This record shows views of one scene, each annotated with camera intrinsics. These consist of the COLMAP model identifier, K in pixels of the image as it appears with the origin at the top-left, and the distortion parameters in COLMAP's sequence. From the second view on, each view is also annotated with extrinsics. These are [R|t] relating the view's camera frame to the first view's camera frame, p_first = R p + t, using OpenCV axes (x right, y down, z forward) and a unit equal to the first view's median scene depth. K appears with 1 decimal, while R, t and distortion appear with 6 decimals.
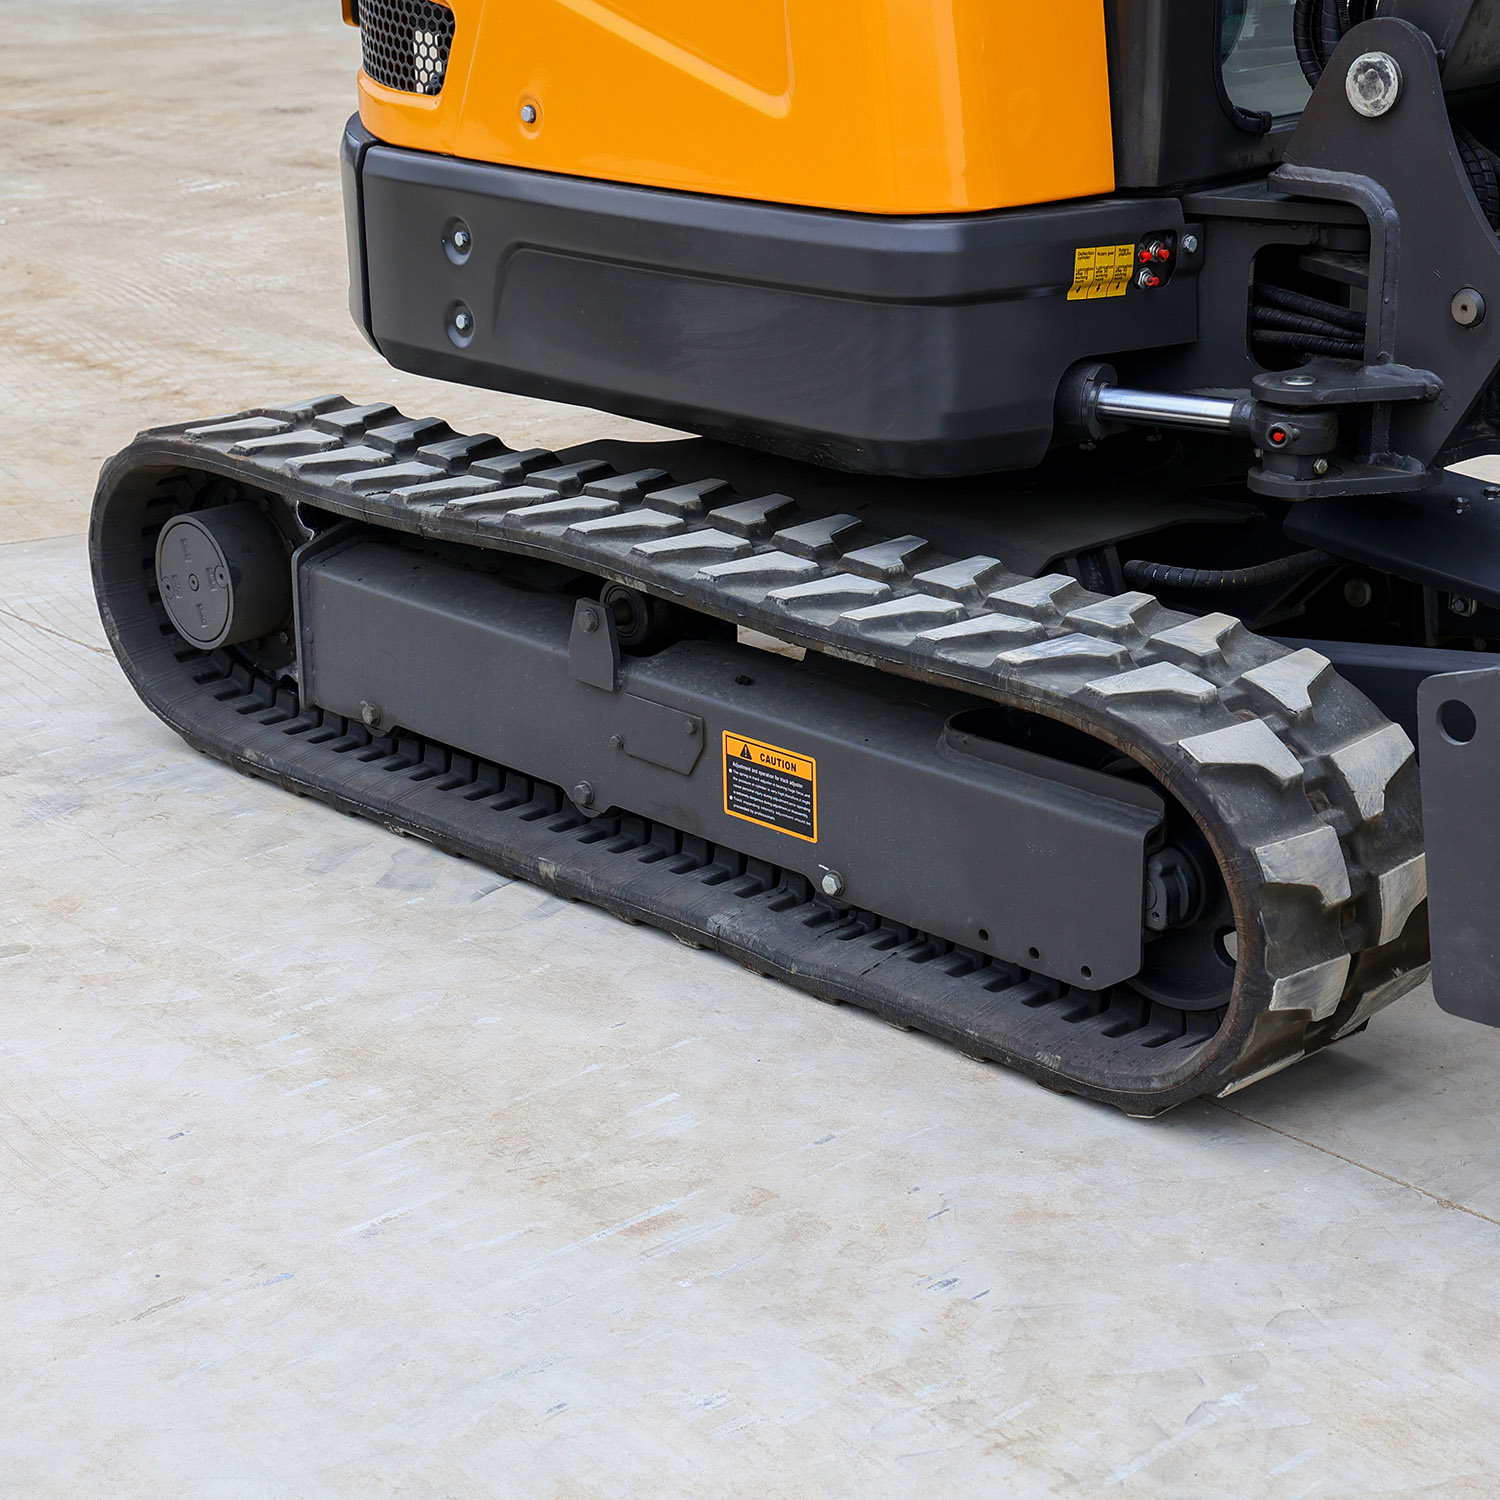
lens RADIAL K [[3123.9, 0, 750.0], [0, 3123.9, 750.0], [0, 0, 1]] dist [0.048021, 0.819516]
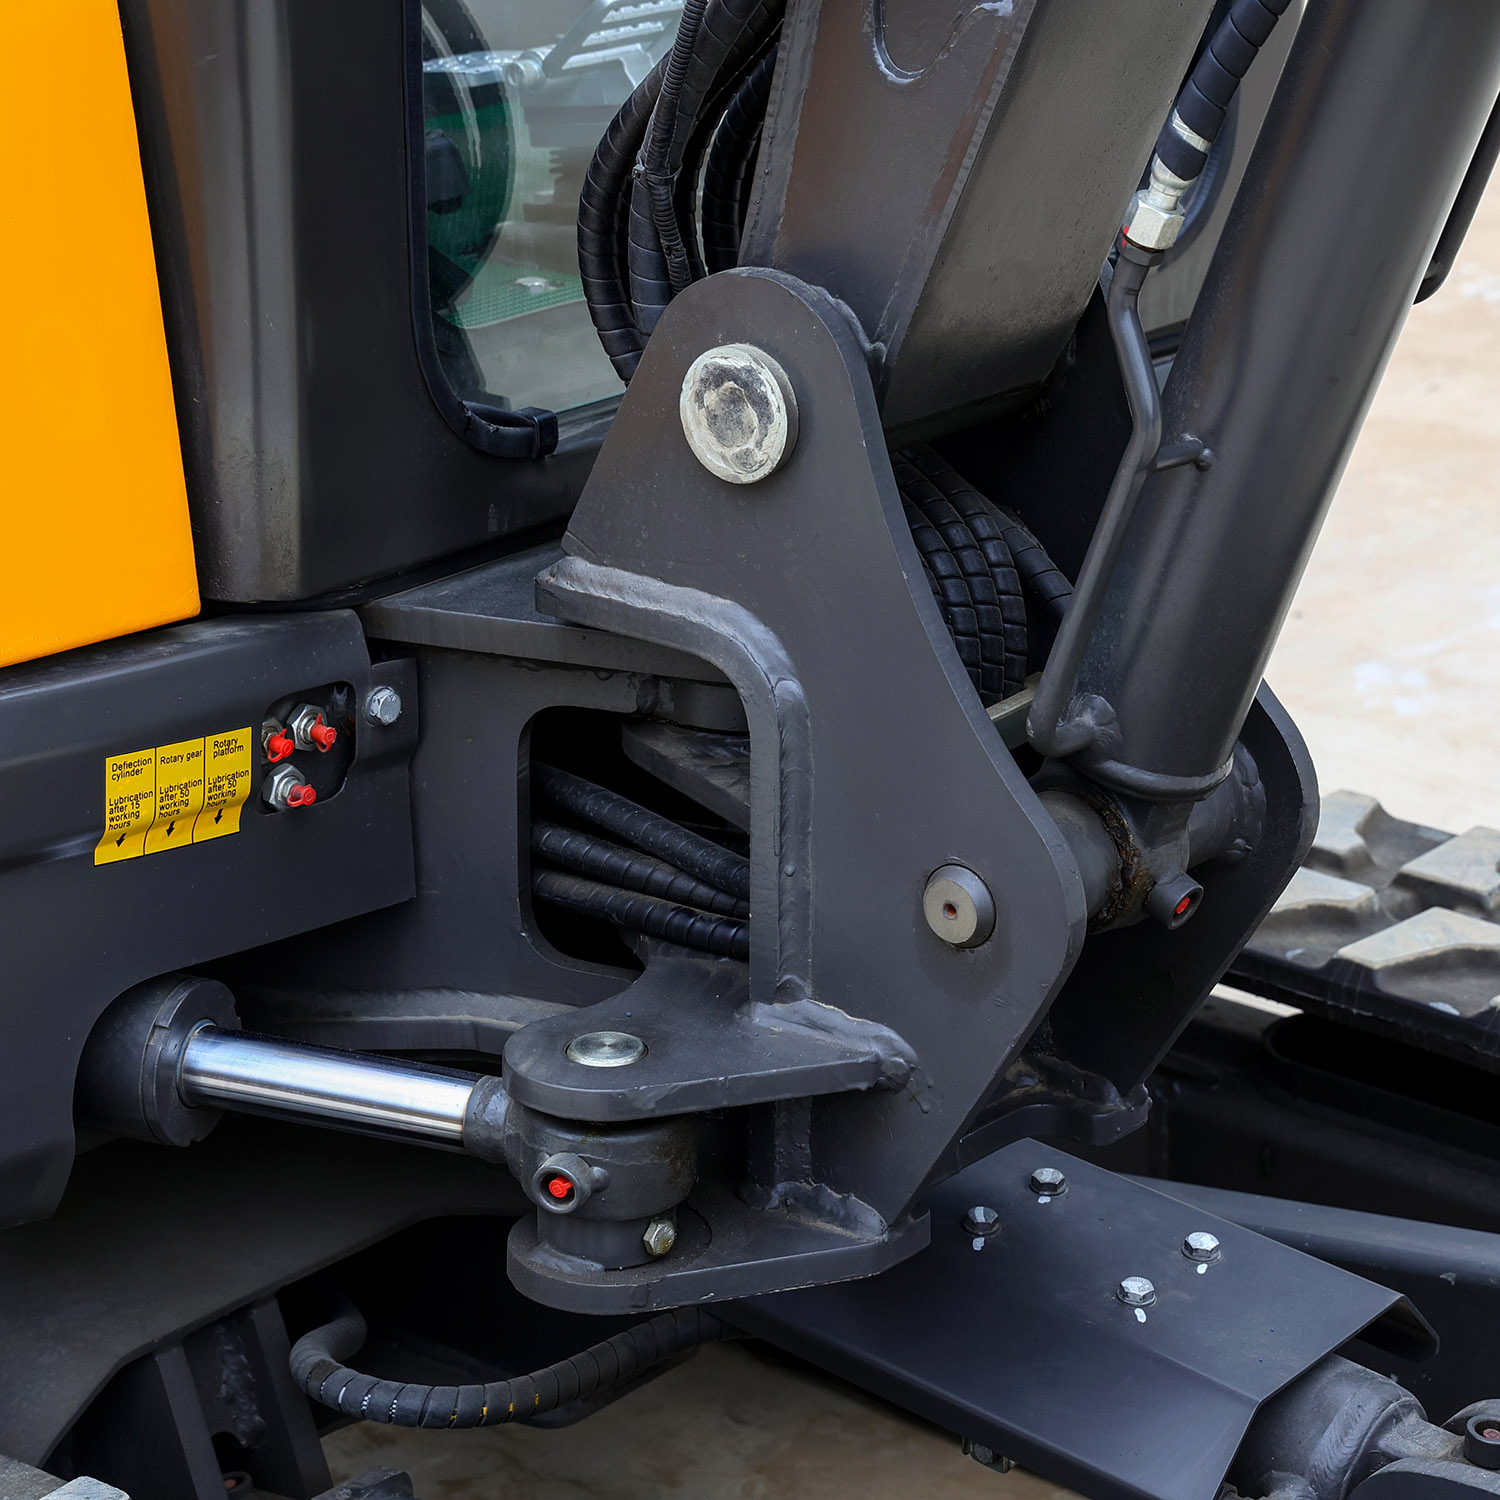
lens RADIAL K [[4153.6, 0, 750.0], [0, 4153.6, 750.0], [0, 0, 1]] dist [0.128296, 1.452721]
pose [[0.991627, -0.026091, 0.126475, 0.118963], [0.026024, 0.999659, 0.002177, -0.158697], [-0.126489, 0.001132, 0.991967, 0.397383]]
